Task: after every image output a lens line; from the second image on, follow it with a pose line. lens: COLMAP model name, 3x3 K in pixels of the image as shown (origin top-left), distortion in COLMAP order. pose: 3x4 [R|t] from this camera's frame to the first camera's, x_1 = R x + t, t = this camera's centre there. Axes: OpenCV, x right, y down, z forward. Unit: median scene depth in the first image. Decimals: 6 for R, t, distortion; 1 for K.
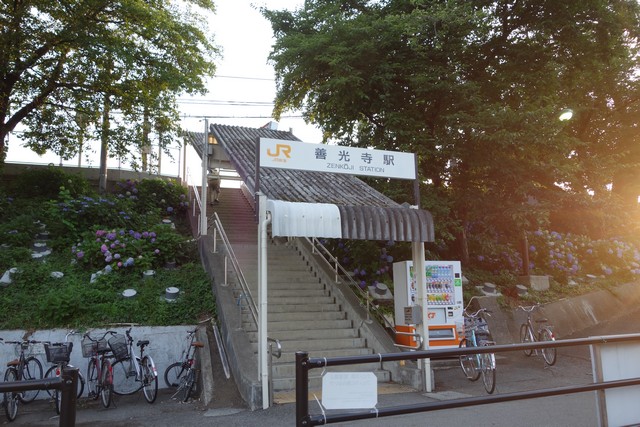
lens RADIAL K [[501.7, 0, 320.3], [0, 501.7, 213.3], [0, 0, 1]] dist [-0.003420, -0.001998]
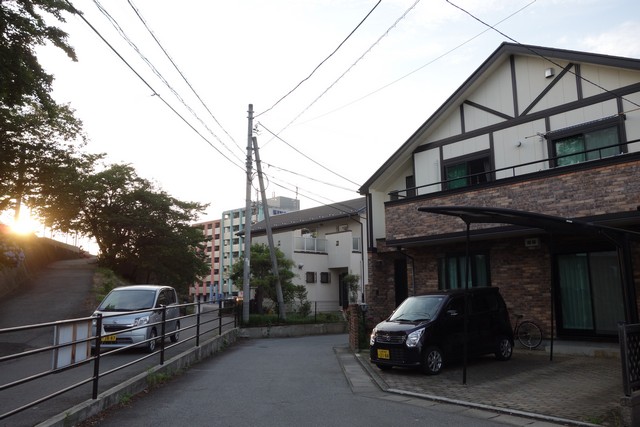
lens RADIAL K [[501.7, 0, 320.3], [0, 501.7, 213.3], [0, 0, 1]] dist [-0.003420, -0.001998]
pose [[0.332240, 0.164110, 0.928808, -0.317645], [-0.156217, 0.980721, -0.117402, -0.028404], [-0.930168, -0.106090, 0.351472, -0.179095]]
